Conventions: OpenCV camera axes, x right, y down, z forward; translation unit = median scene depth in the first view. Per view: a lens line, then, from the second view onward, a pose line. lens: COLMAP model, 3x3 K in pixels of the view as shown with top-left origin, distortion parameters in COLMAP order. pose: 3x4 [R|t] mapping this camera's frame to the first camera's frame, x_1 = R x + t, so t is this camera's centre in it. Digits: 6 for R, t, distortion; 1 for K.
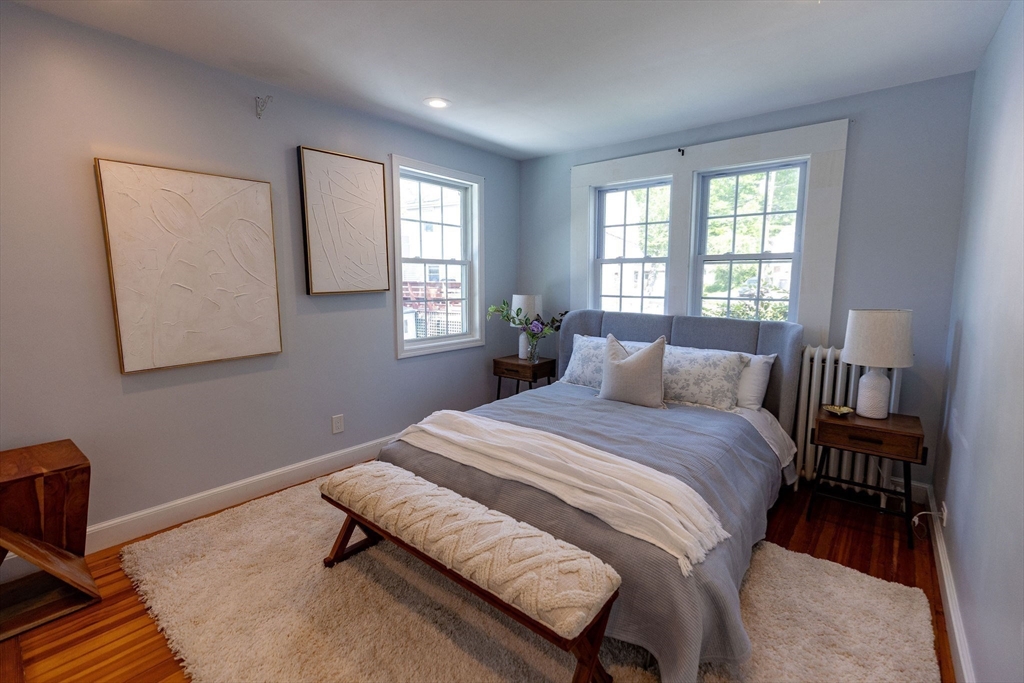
lens RADIAL K [[458.8, 0, 514.3], [0, 458.8, 327.7], [0, 0, 1]] dist [-0.001135, -0.000076]
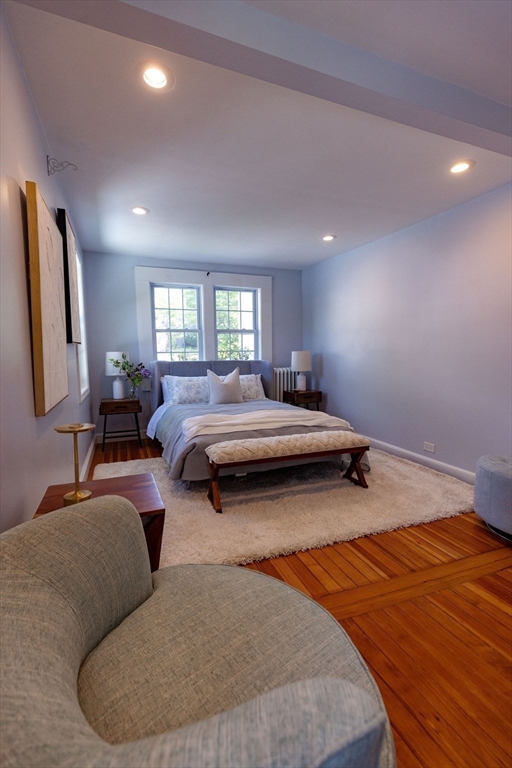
lens RADIAL K [[344.1, 0, 256.0], [0, 344.1, 384.0], [0, 0, 1]] dist [-0.001135, -0.000076]
pose [[0.471332, -0.103042, 0.875916, -0.908787], [0.100007, 0.992990, 0.063000, -0.001662], [-0.876268, 0.057904, 0.478333, 0.184867]]
